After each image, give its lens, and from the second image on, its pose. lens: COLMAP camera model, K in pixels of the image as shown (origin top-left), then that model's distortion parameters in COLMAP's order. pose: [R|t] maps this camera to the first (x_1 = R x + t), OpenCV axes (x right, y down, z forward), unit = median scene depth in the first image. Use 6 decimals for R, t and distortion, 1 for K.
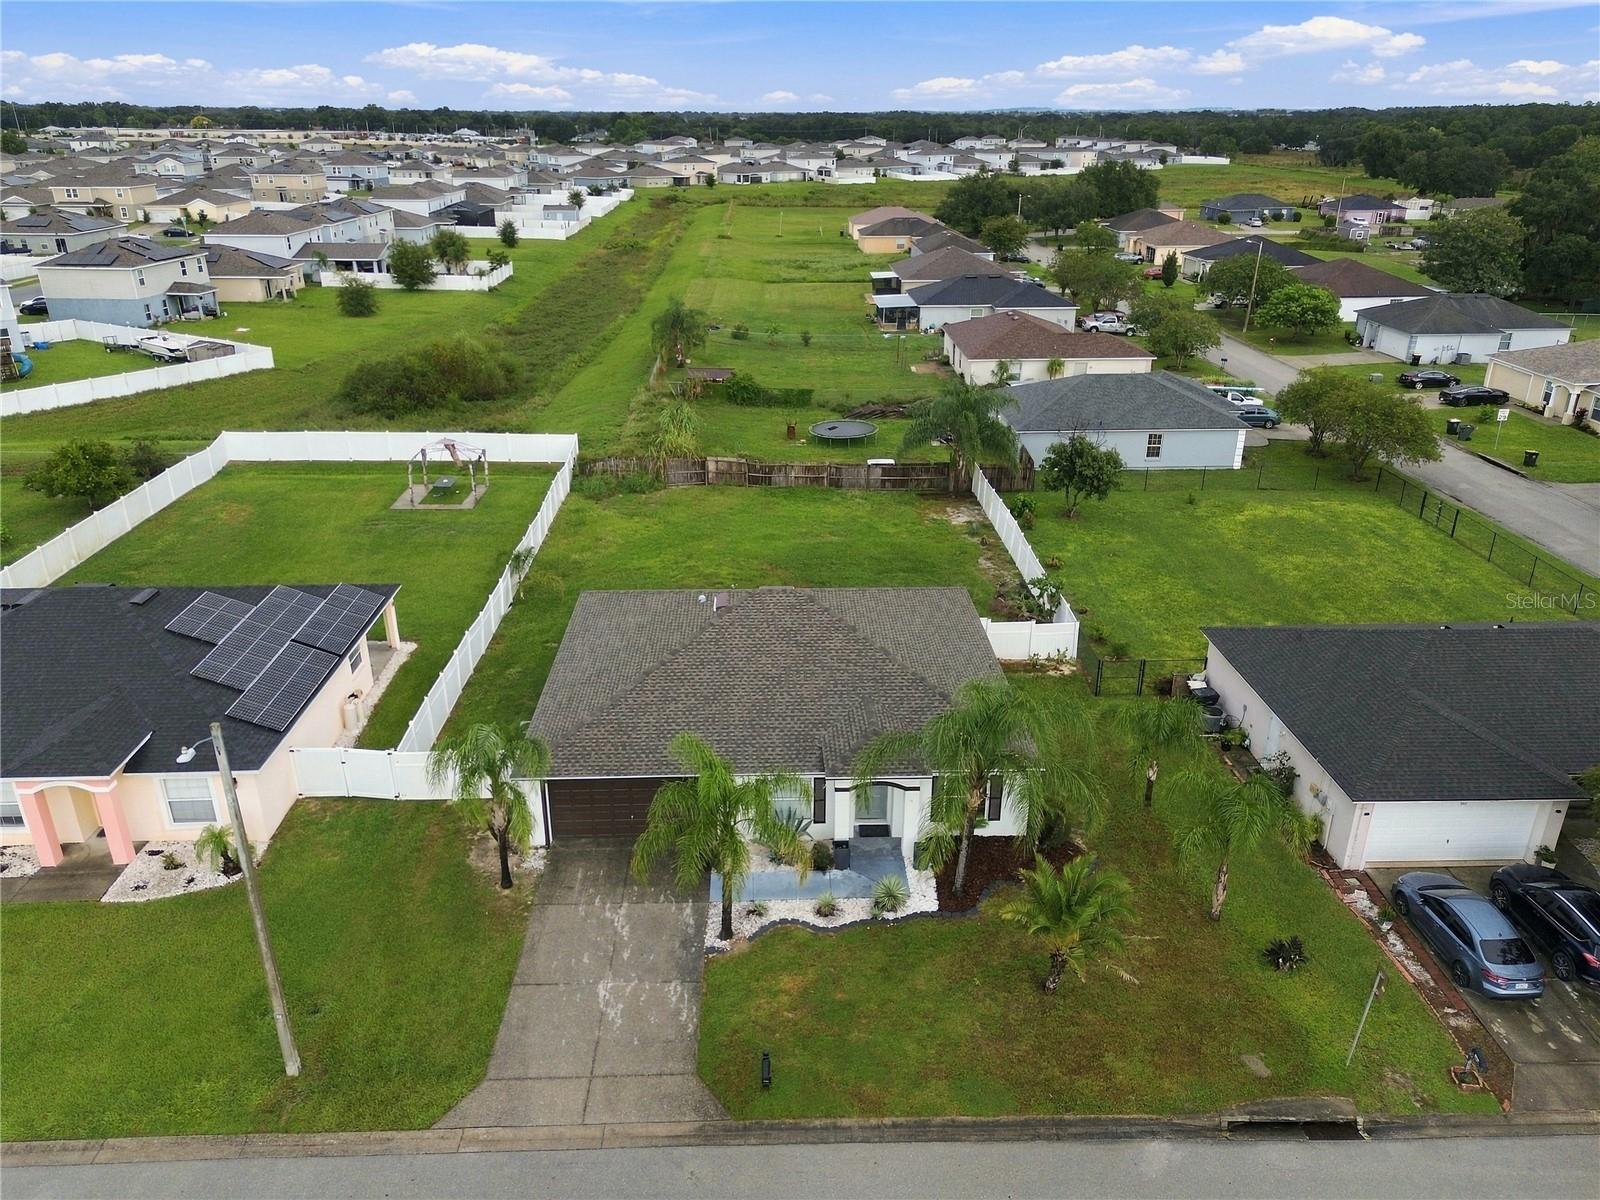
lens RADIAL K [[1129.9, 0, 800.6], [0, 1129.9, 590.0], [0, 0, 1]] dist [0.065416, -0.055305]
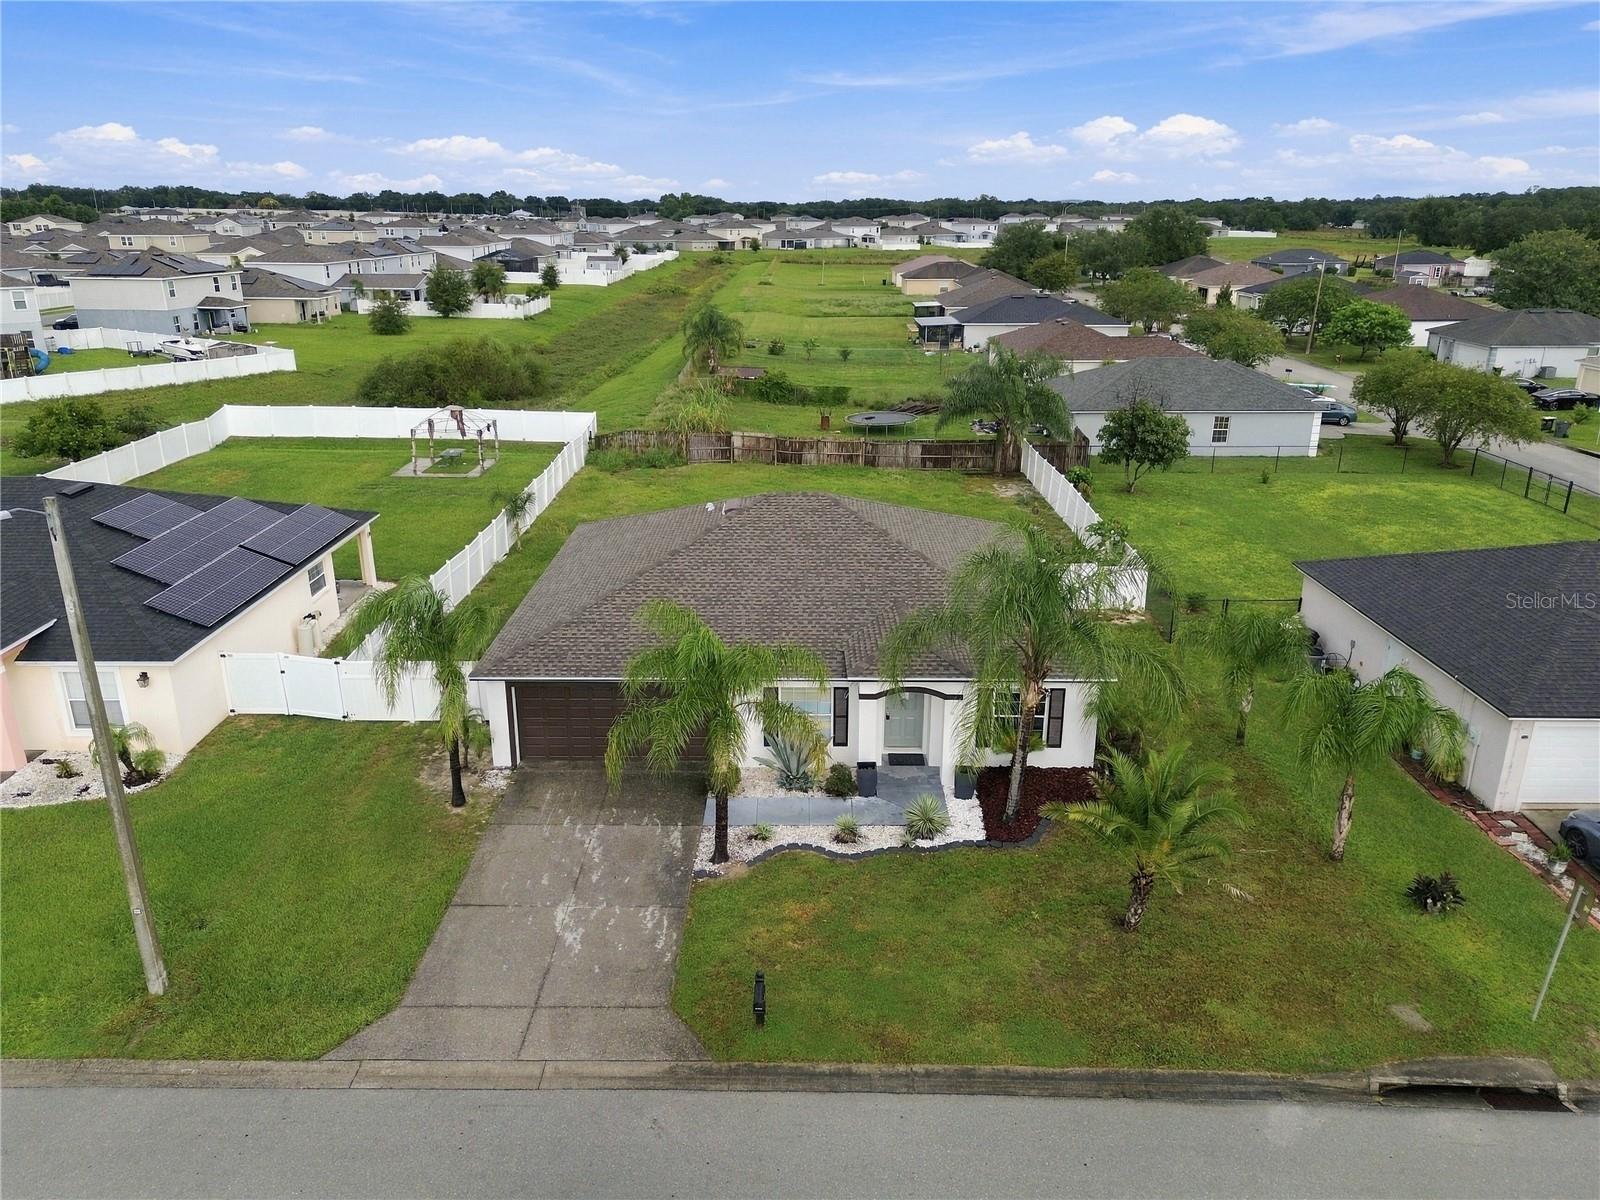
lens RADIAL K [[1129.9, 0, 800.4], [0, 1129.9, 597.8], [0, 0, 1]] dist [0.065416, -0.055305]
pose [[0.999254, 0.013316, -0.036248, 0.016958], [-0.015604, 0.997854, -0.063590, 0.163691], [0.035324, 0.064108, 0.997318, 0.182245]]
